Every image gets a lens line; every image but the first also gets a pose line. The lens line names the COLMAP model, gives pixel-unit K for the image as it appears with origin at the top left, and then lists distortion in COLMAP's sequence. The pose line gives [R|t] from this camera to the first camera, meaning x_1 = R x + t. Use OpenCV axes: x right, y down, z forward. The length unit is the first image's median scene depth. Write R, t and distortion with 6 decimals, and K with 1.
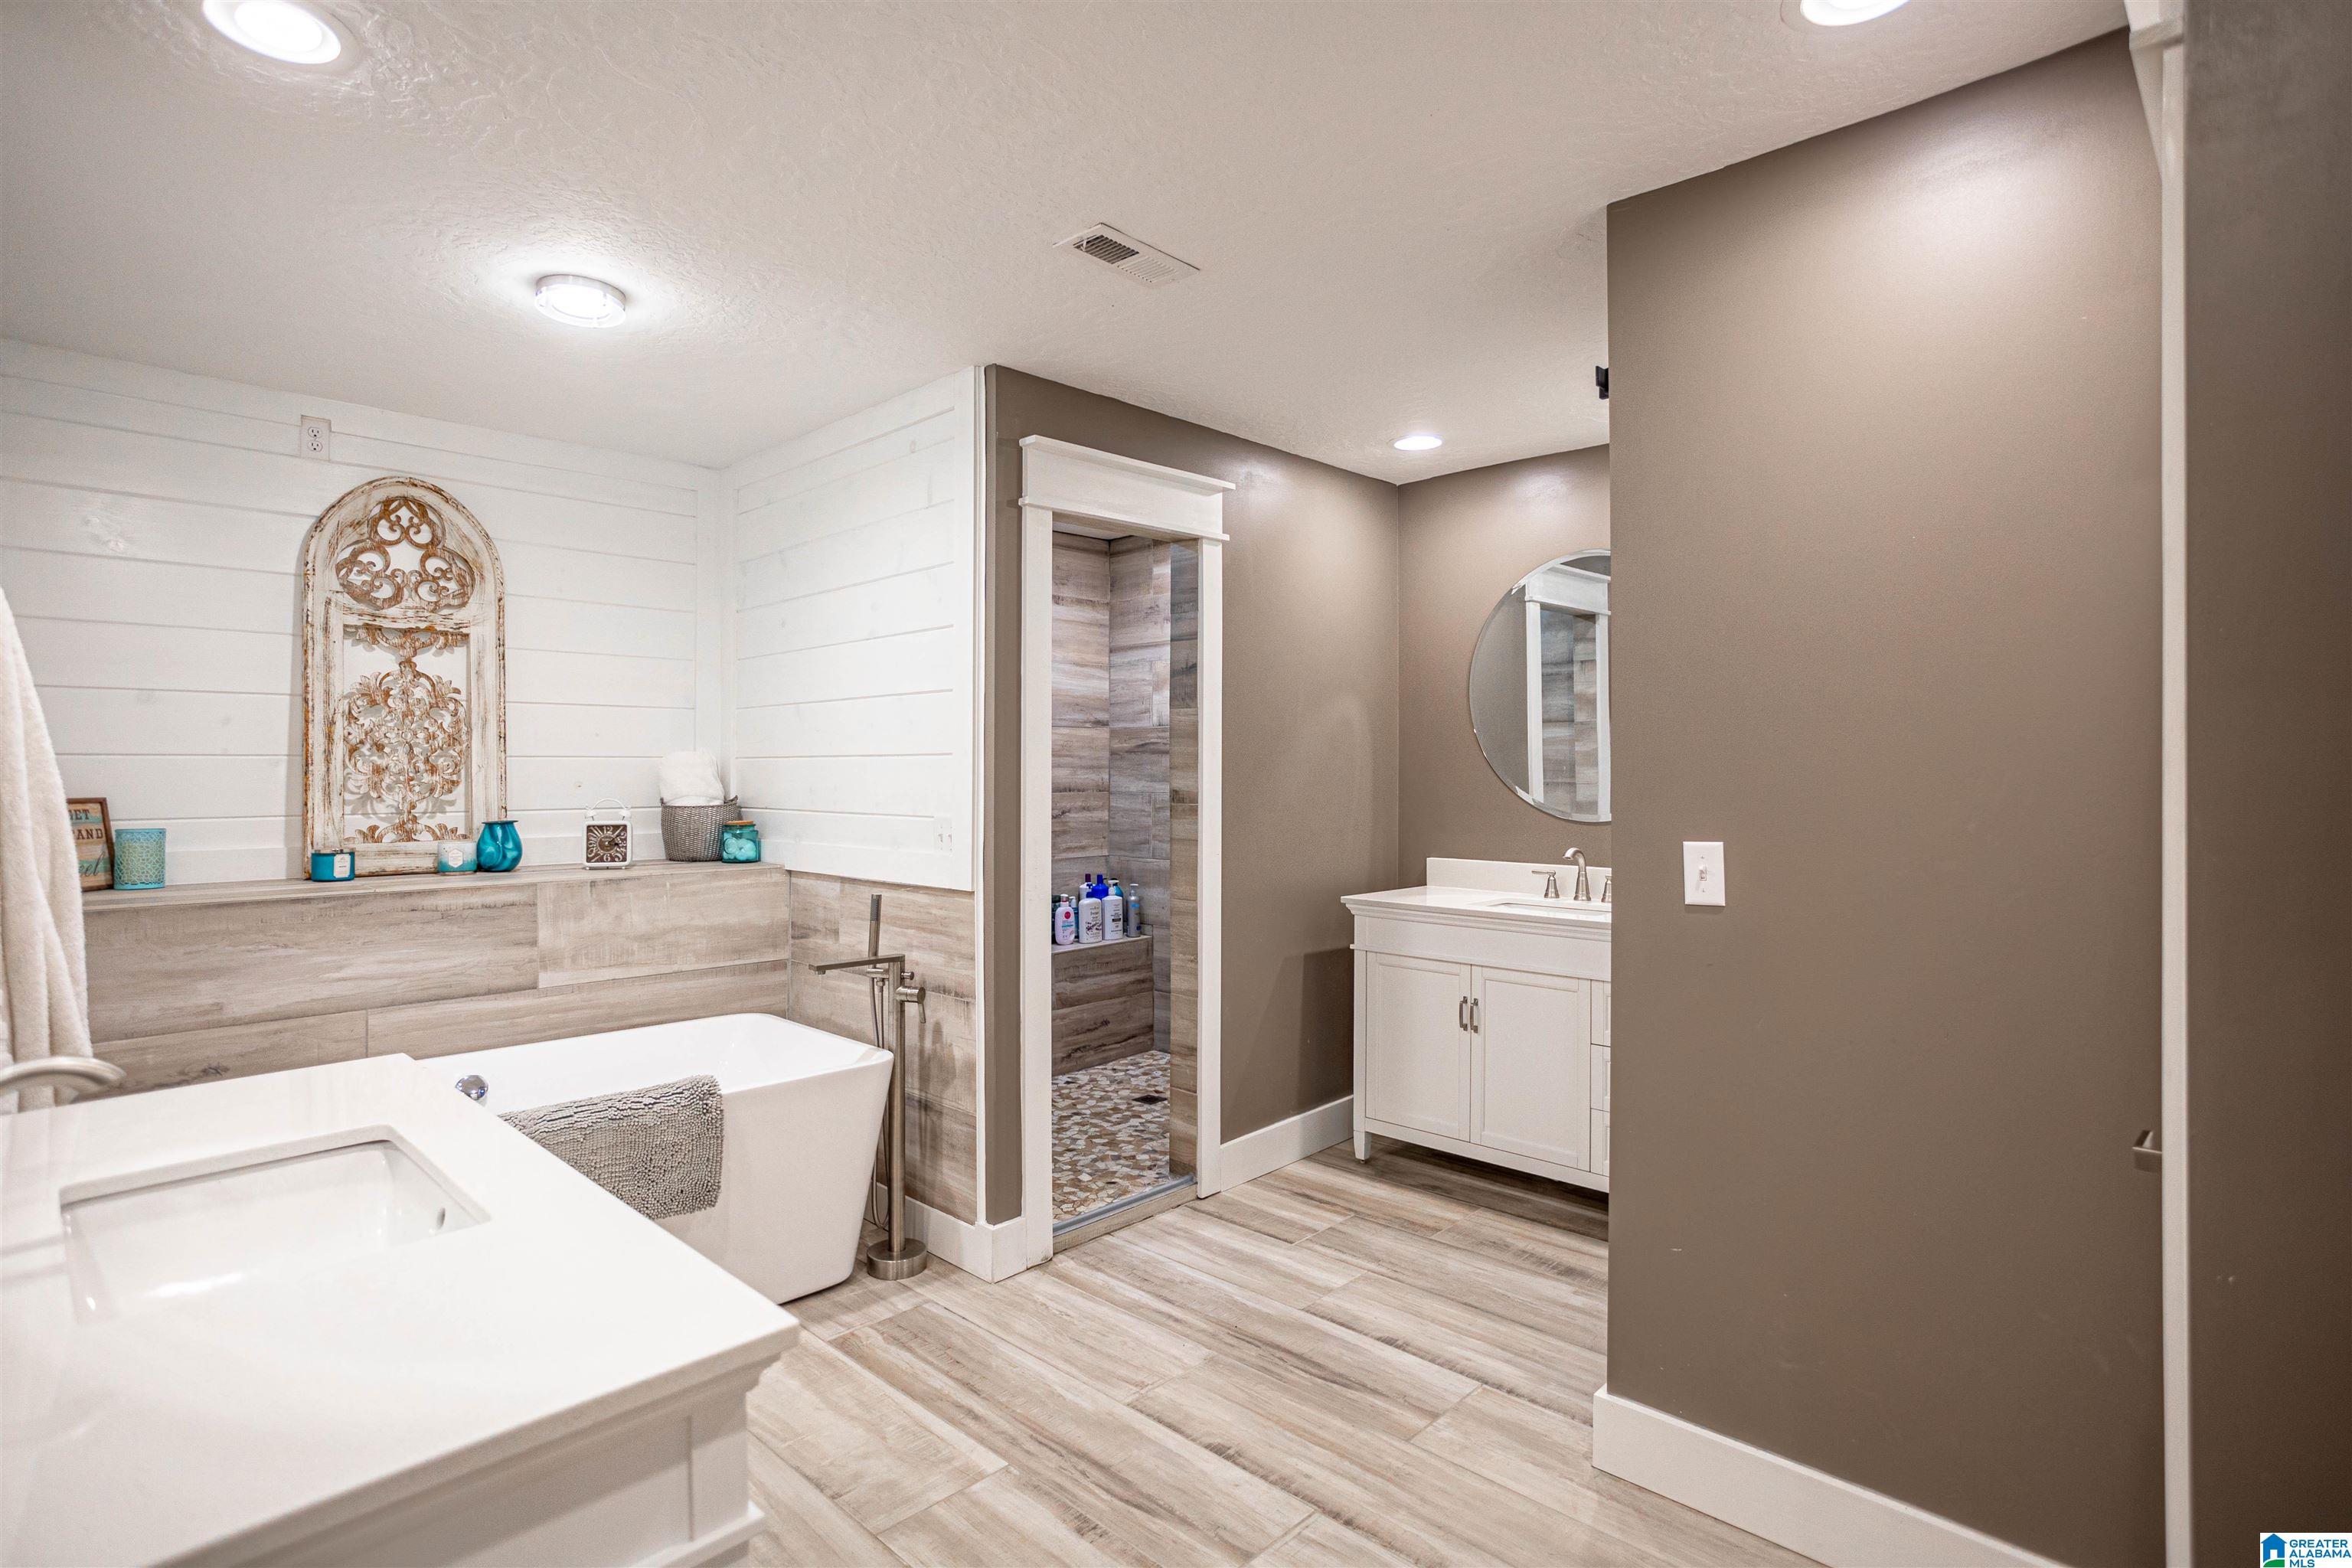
lens RADIAL K [[1125.4, 0, 1178.1], [0, 1125.4, 780.9], [0, 0, 1]] dist [-0.004097, 0.000093]
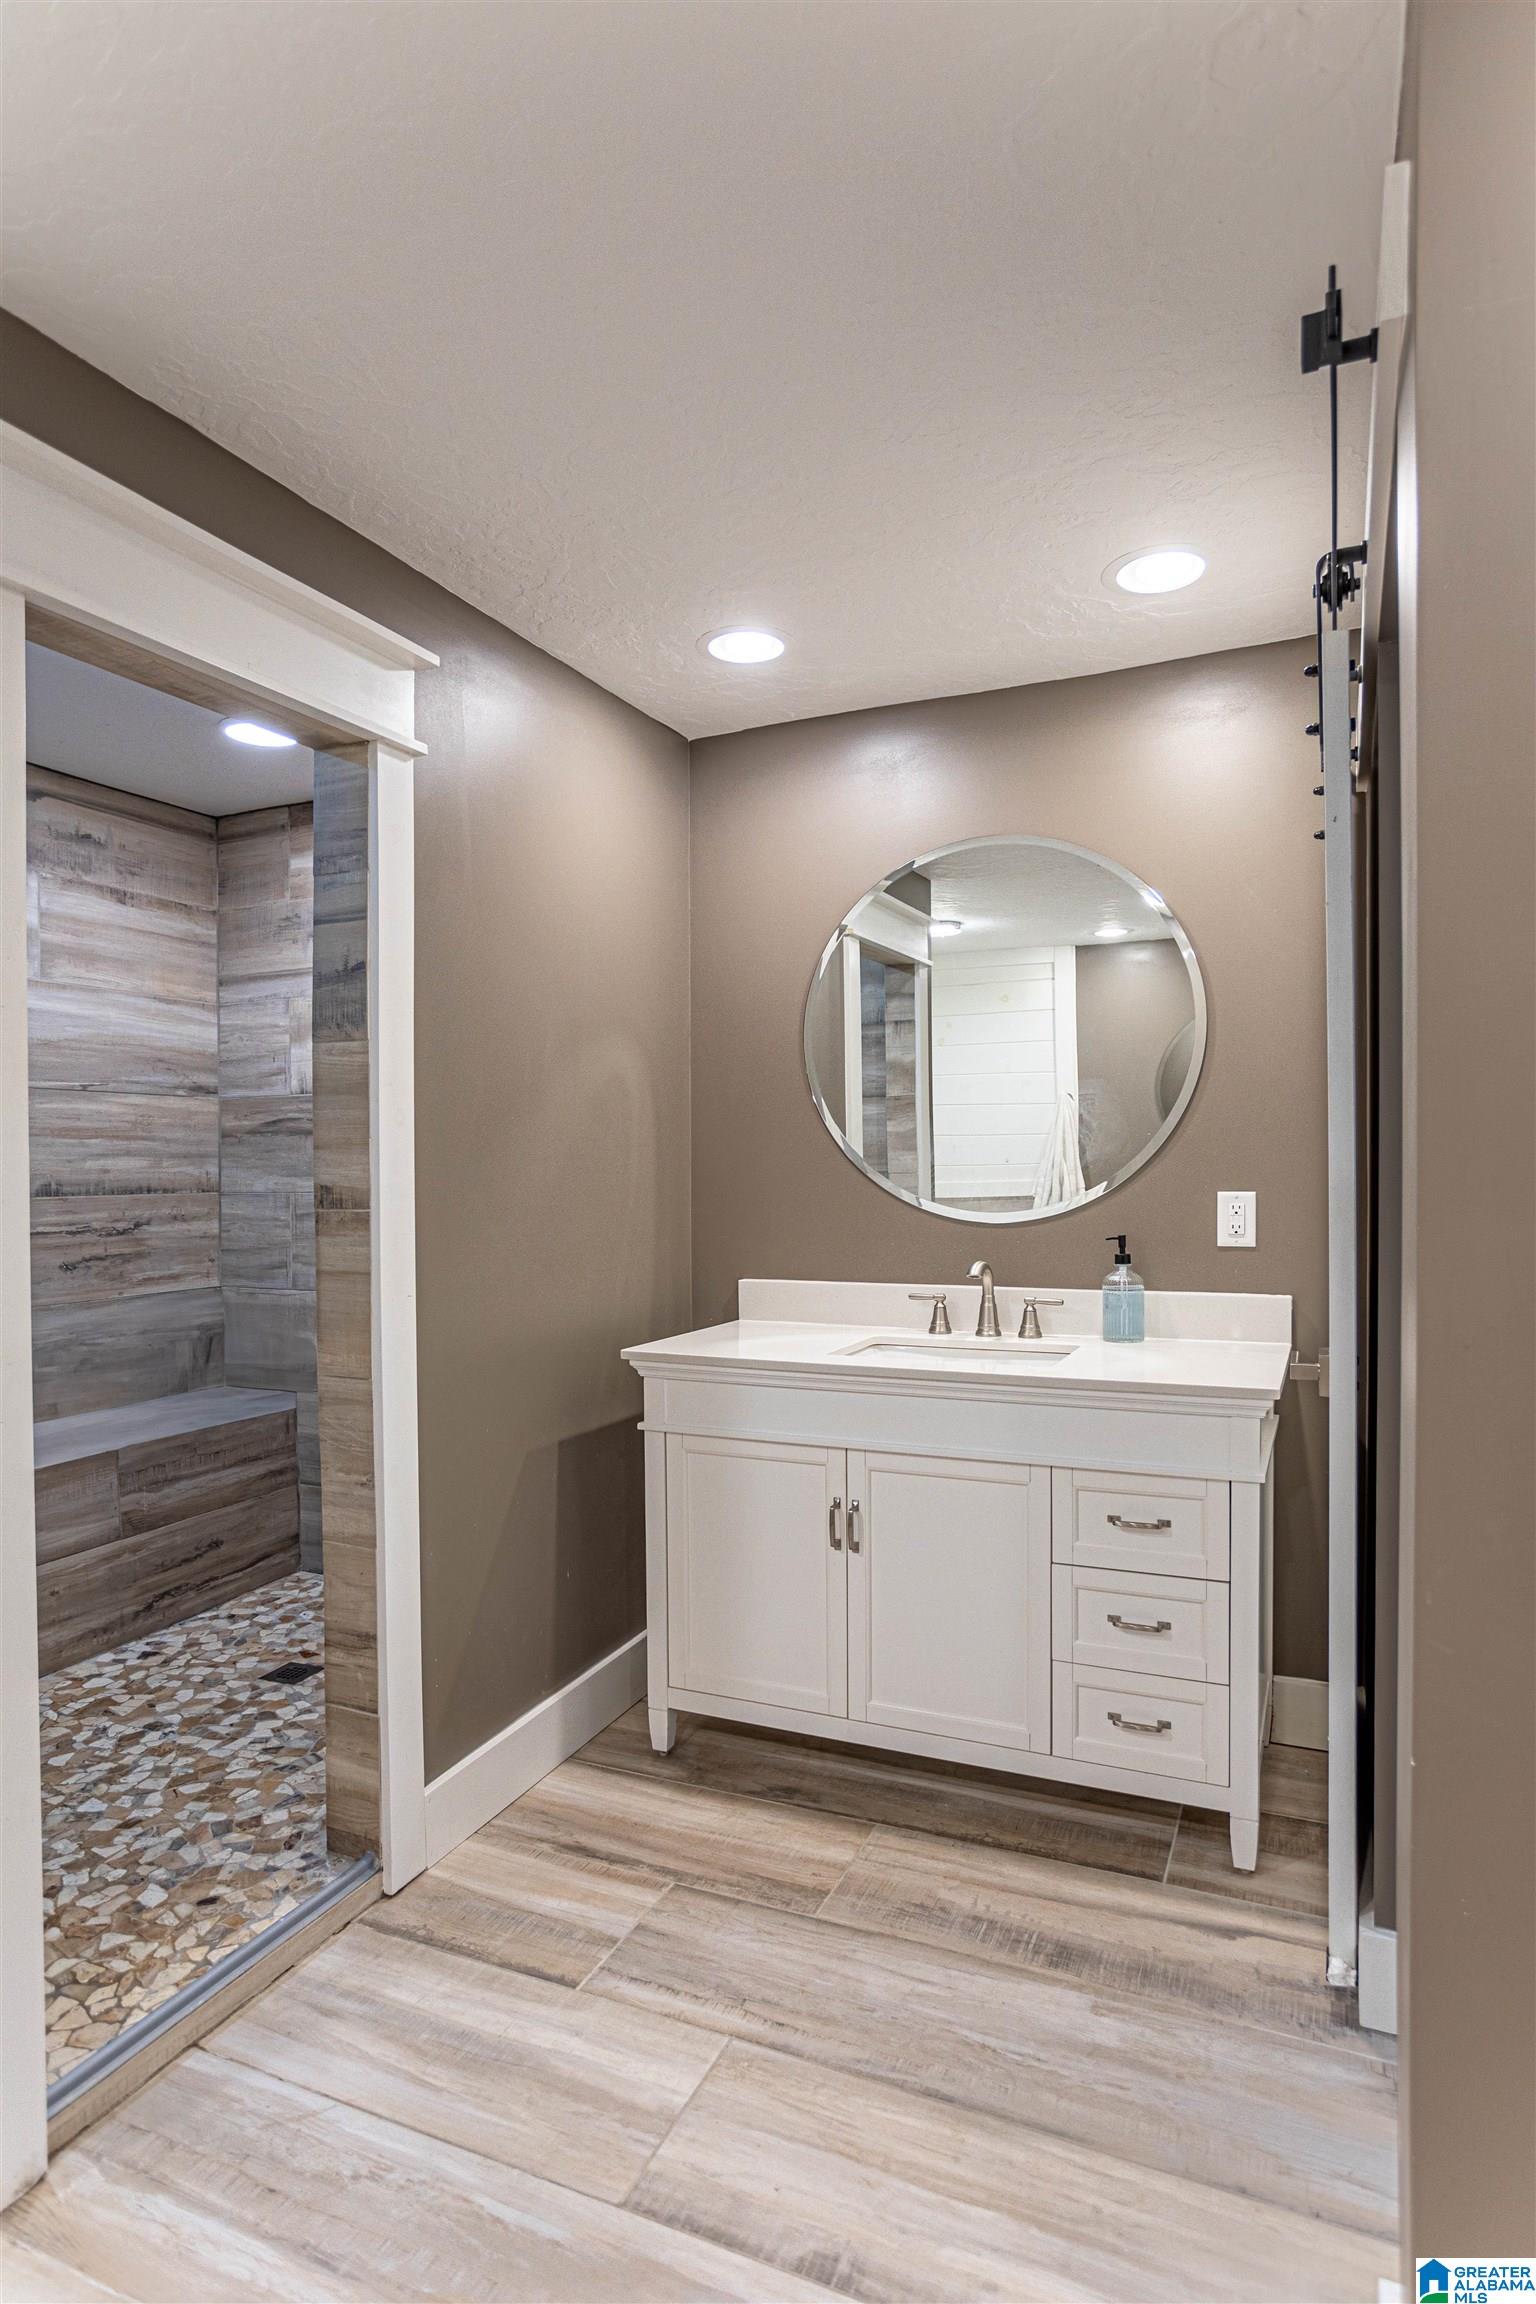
lens RADIAL K [[1095.4, 0, 937.2], [0, 1095.4, 1182.3], [0, 0, 1]] dist [-0.028093, 0.011208]
pose [[0.876044, -0.011862, 0.482085, 0.003348], [0.009380, 0.999927, 0.007558, 0.004649], [-0.482139, -0.002099, 0.876092, 0.369401]]
